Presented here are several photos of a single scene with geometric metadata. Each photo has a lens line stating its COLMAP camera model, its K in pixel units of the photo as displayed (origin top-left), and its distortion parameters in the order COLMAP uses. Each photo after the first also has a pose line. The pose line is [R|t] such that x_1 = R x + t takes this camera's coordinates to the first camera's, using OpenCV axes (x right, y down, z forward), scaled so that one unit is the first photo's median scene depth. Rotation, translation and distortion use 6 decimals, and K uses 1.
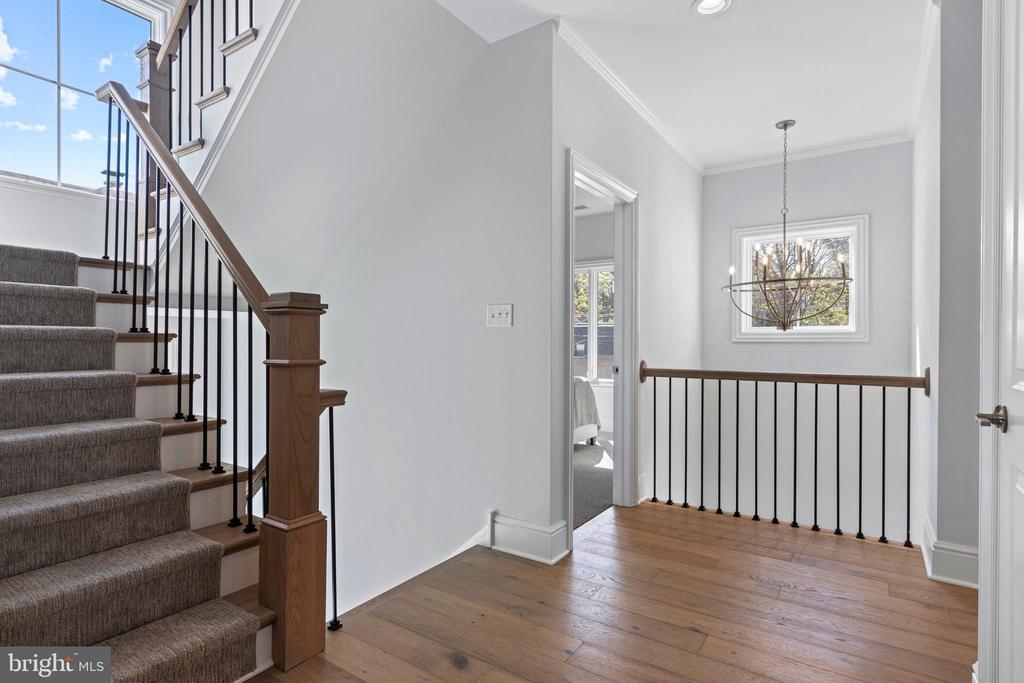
lens RADIAL K [[533.0, 0, 511.1], [0, 533.0, 342.9], [0, 0, 1]] dist [0.010145, 0.000375]
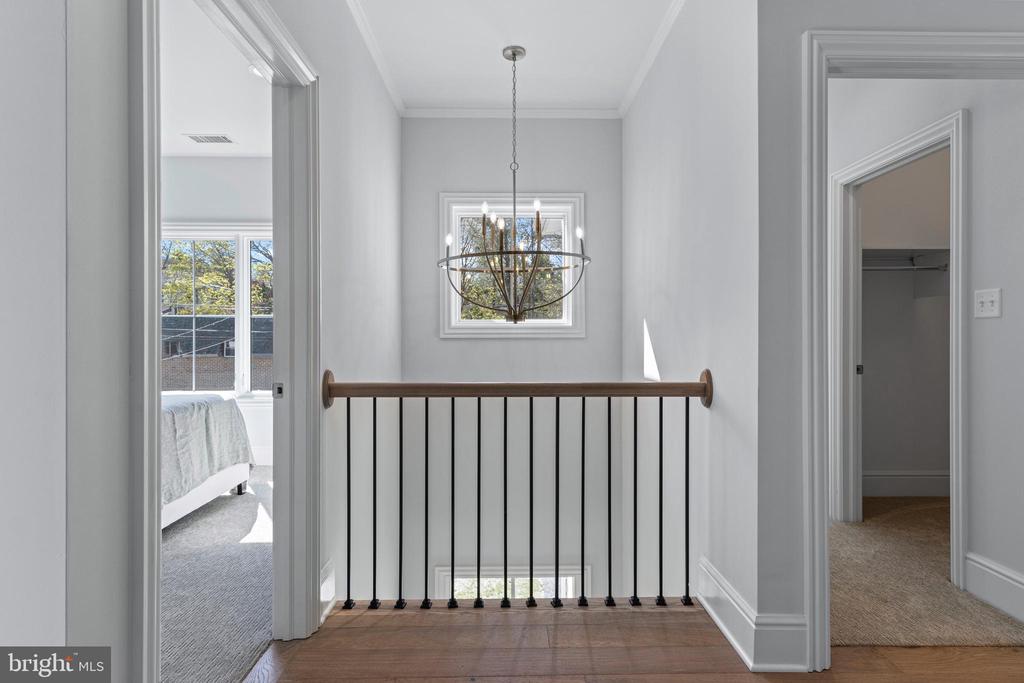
lens RADIAL K [[533.0, 0, 515.3], [0, 533.0, 339.1], [0, 0, 1]] dist [0.010145, 0.000375]
pose [[0.818967, -0.004366, 0.573824, 0.074317], [0.004349, 0.999990, 0.001402, -0.001122], [-0.573824, 0.001347, 0.818977, 0.374771]]
